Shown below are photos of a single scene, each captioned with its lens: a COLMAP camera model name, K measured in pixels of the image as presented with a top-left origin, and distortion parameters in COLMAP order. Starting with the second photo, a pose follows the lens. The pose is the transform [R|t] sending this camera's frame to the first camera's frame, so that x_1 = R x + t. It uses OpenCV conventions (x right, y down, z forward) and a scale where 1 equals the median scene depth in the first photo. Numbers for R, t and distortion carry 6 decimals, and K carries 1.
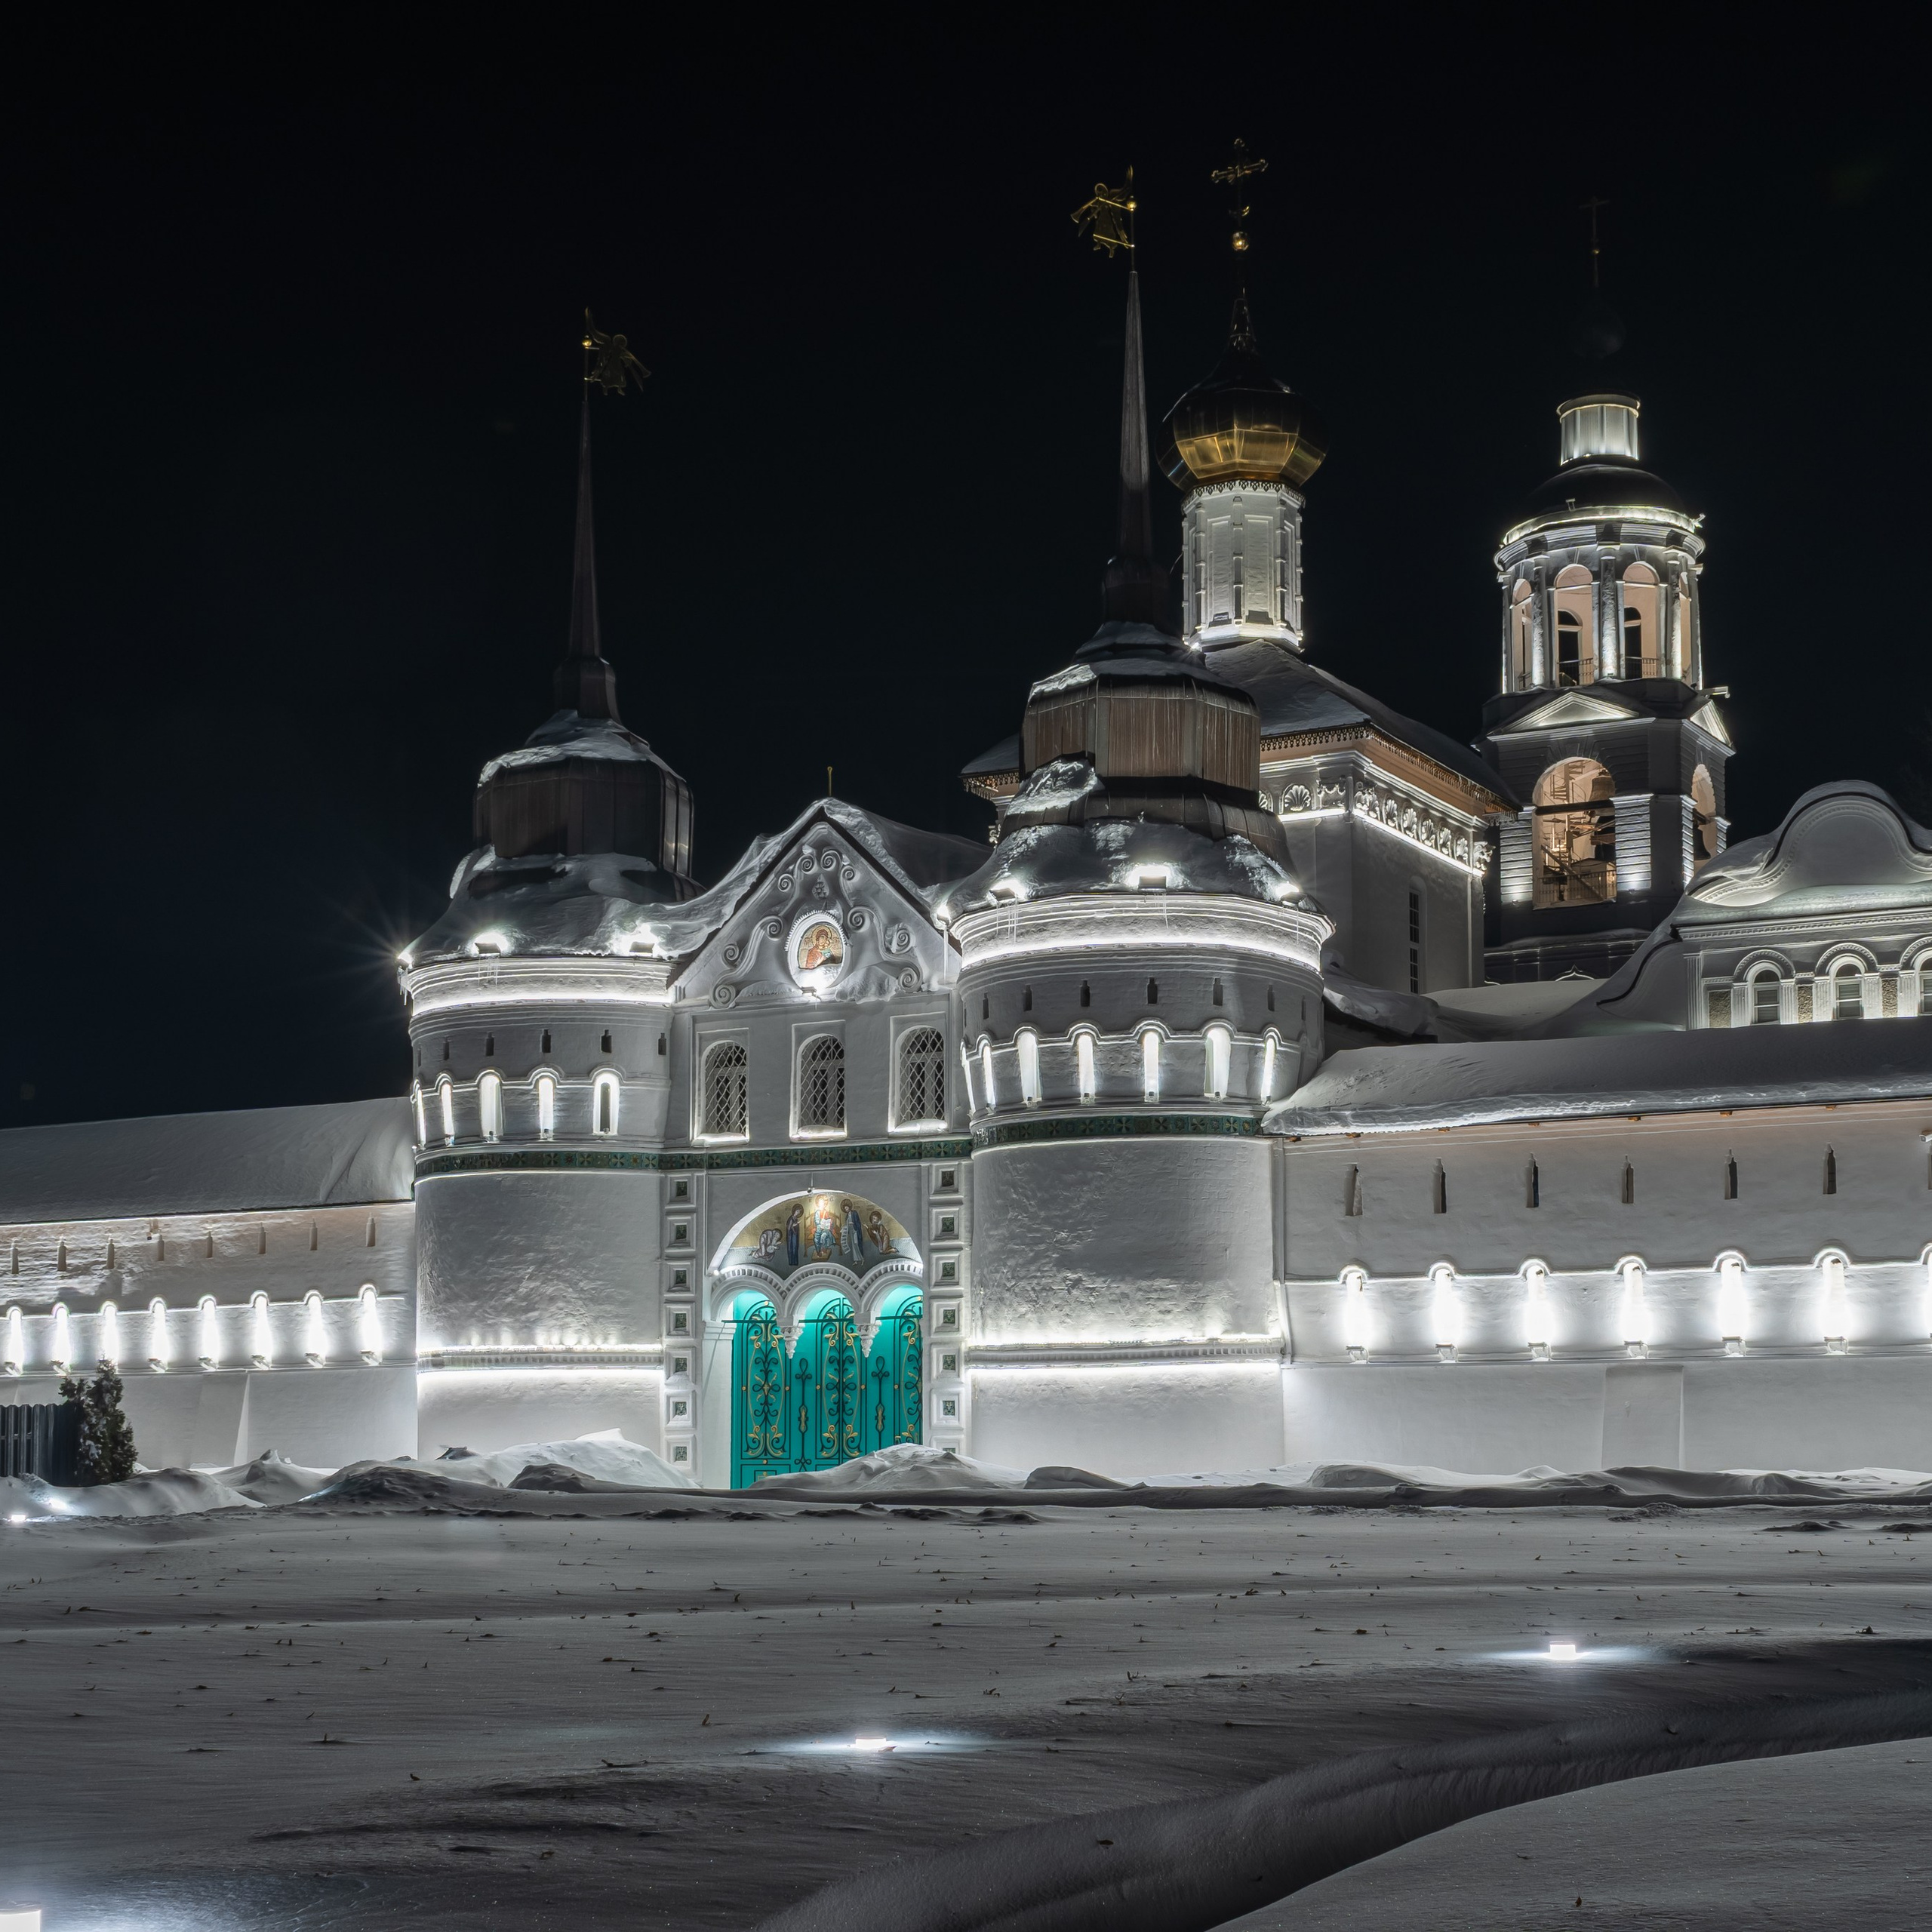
lens RADIAL K [[3016.7, 0, 946.9], [0, 3016.7, 1187.8], [0, 0, 1]] dist [0.004927, 0.000000]
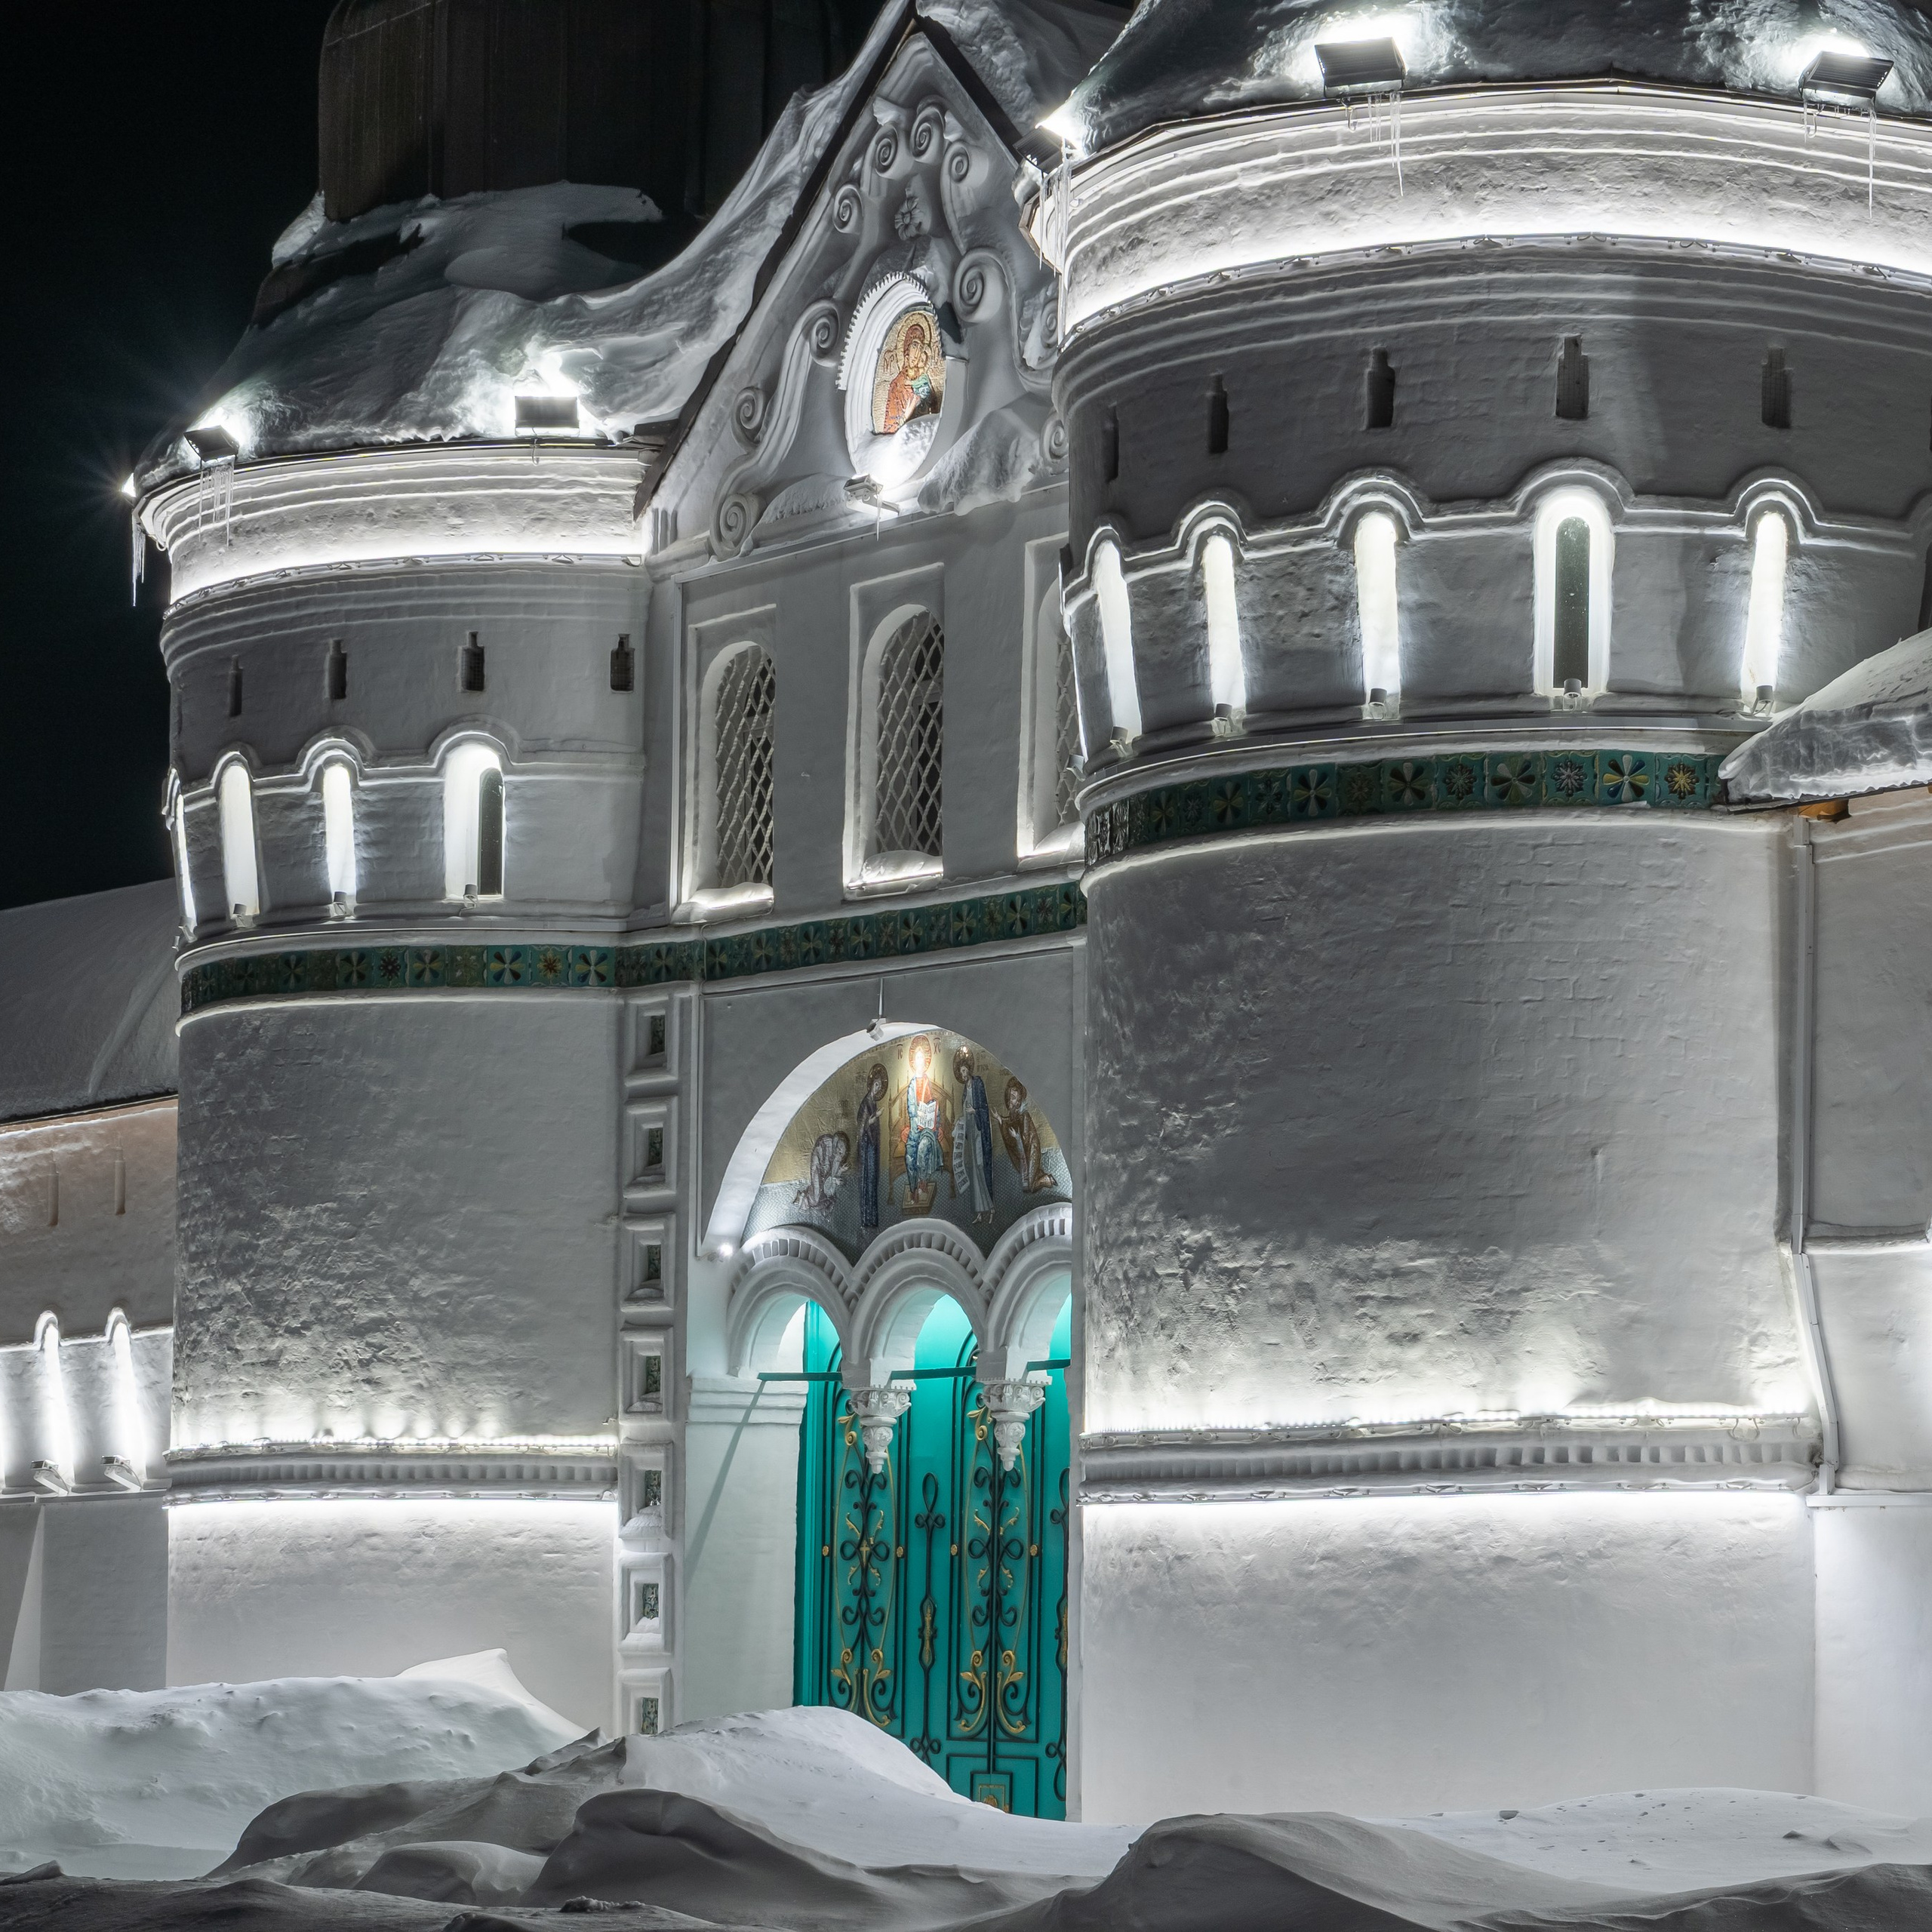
lens RADIAL K [[5911.0, 0, 955.0], [0, 5911.0, 1418.7], [0, 0, 1]] dist [0.028354, 0.000000]
pose [[0.895717, -0.000805, -0.444624, 0.305179], [0.021573, 0.998899, 0.041650, 0.020219], [0.444101, -0.046899, 0.894748, 0.362436]]
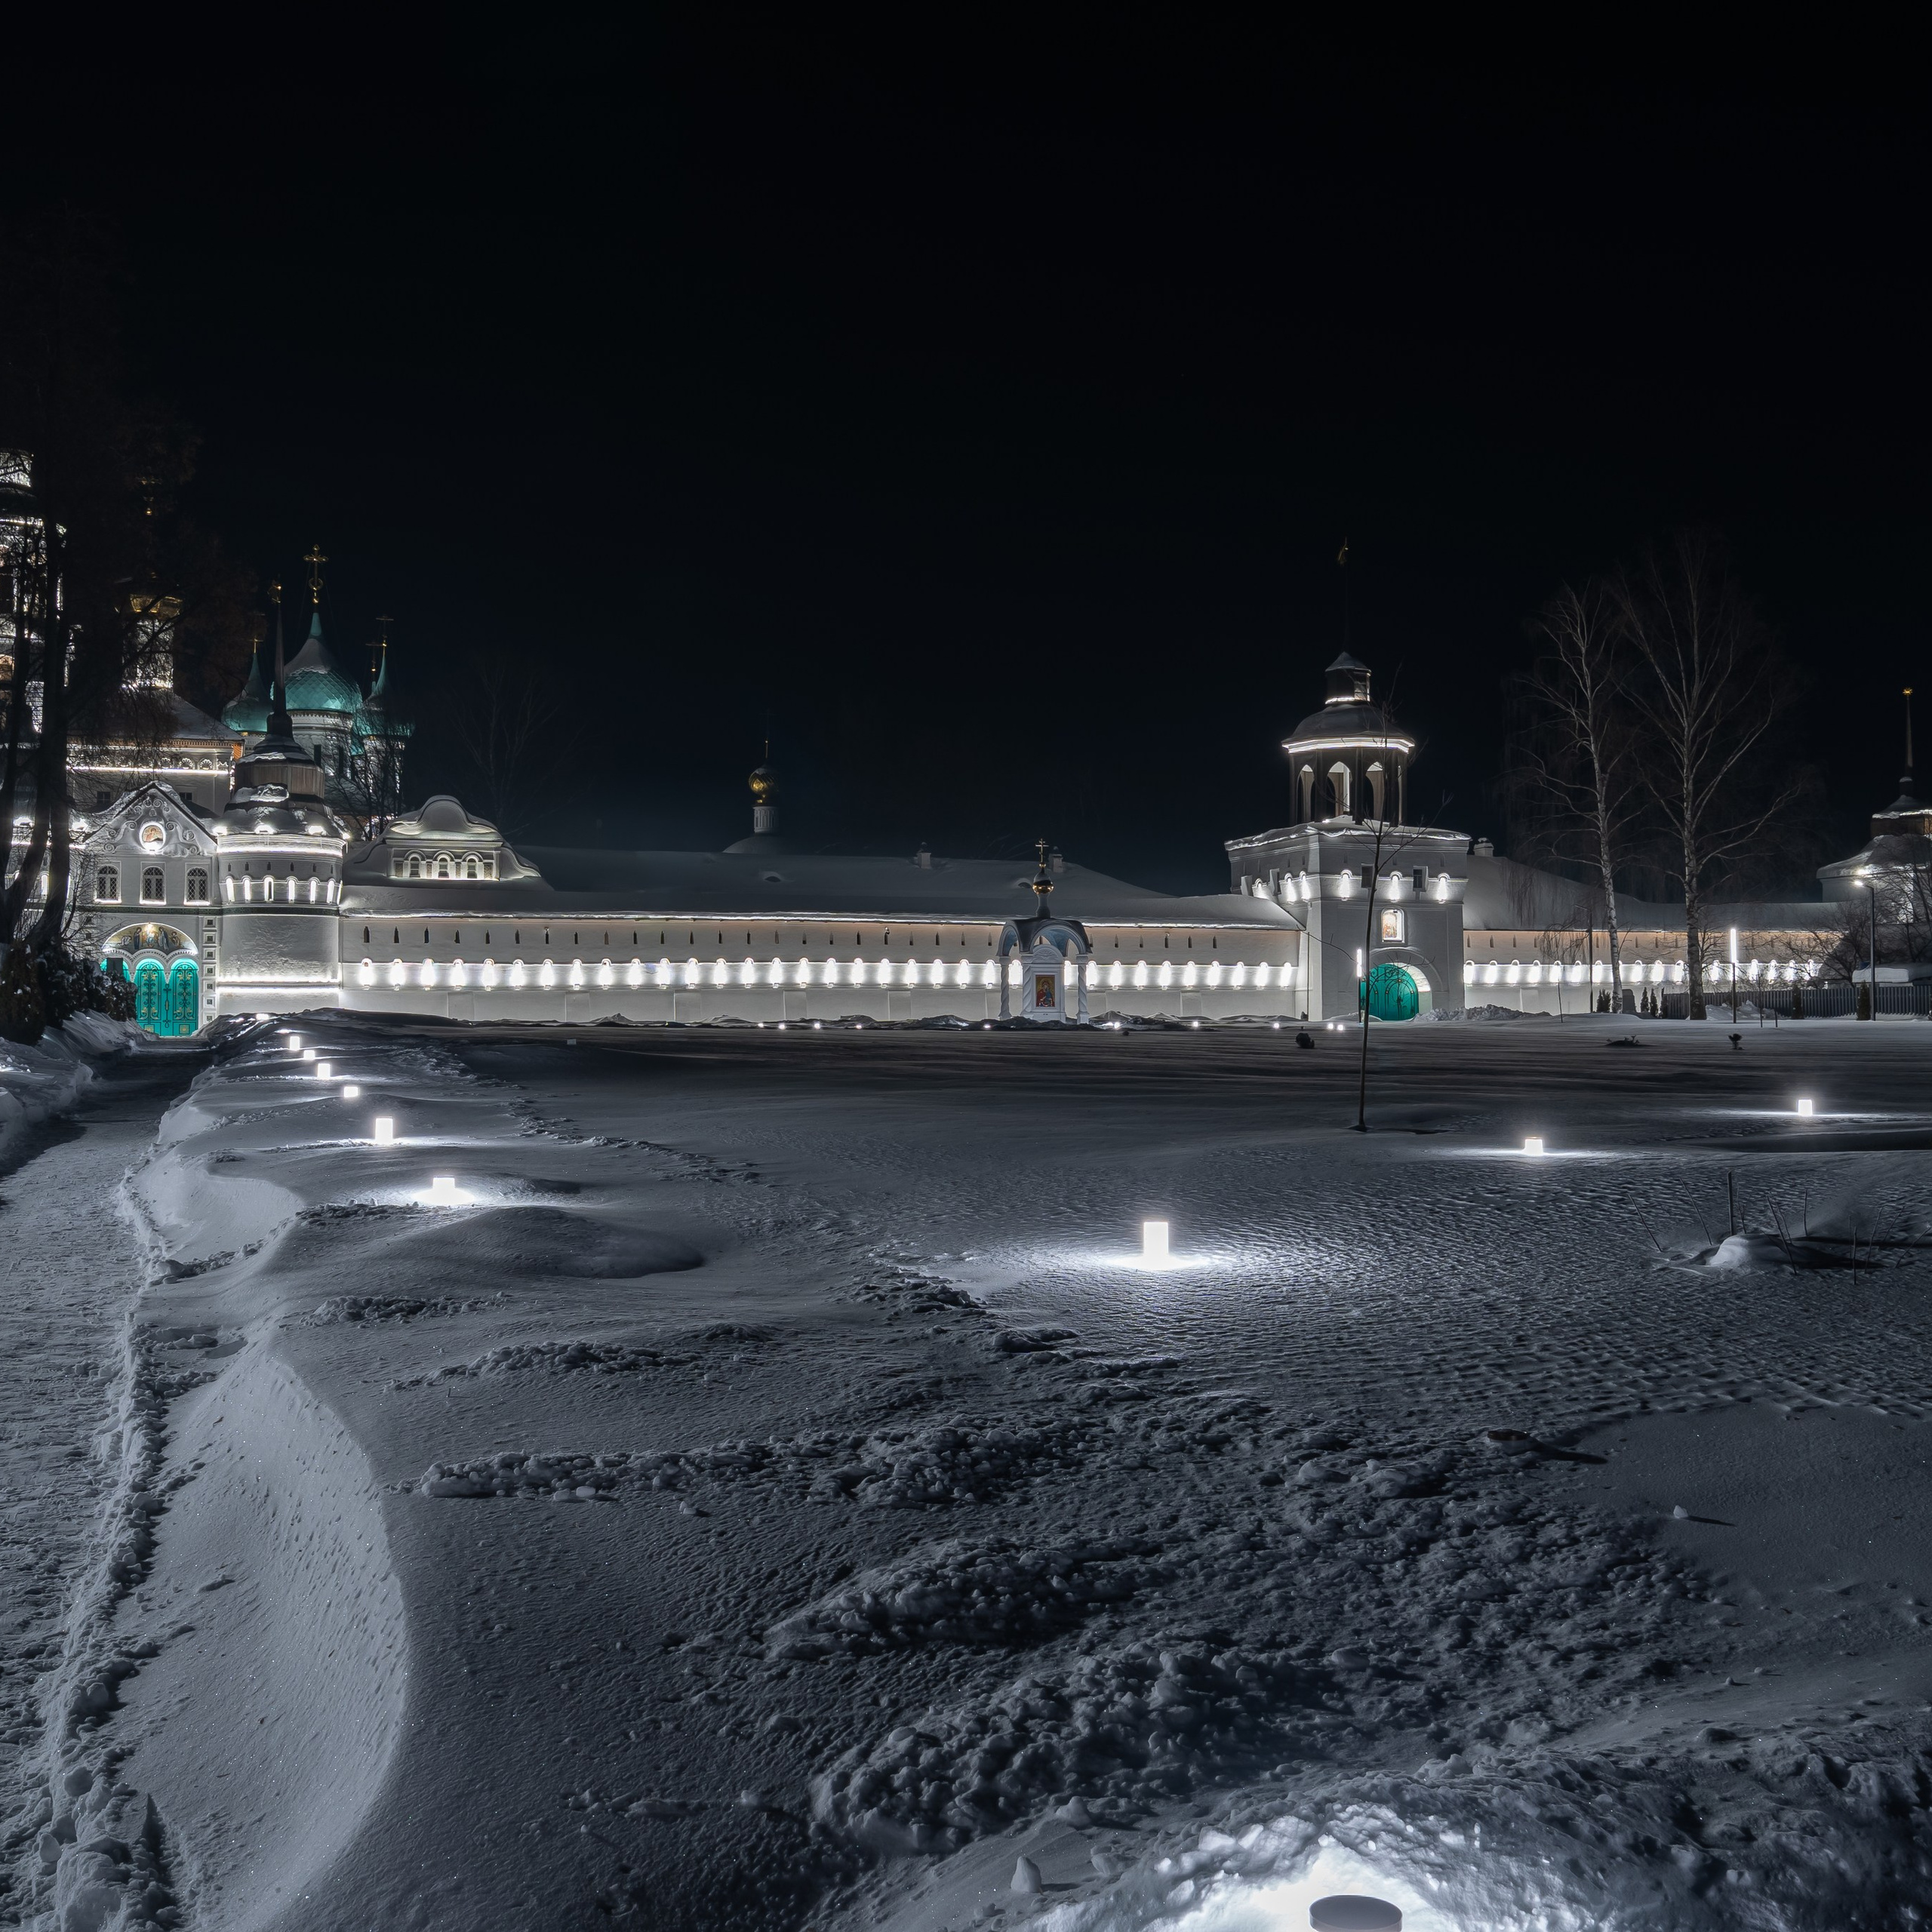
lens RADIAL K [[2414.6, 0, 946.9], [0, 2414.6, 964.3], [0, 0, 1]] dist [-0.004802, 0.000000]
pose [[0.677765, 0.024642, 0.734865, -1.213451], [-0.058466, 0.998080, 0.020455, -0.052289], [-0.732950, -0.056828, 0.677905, -1.051488]]
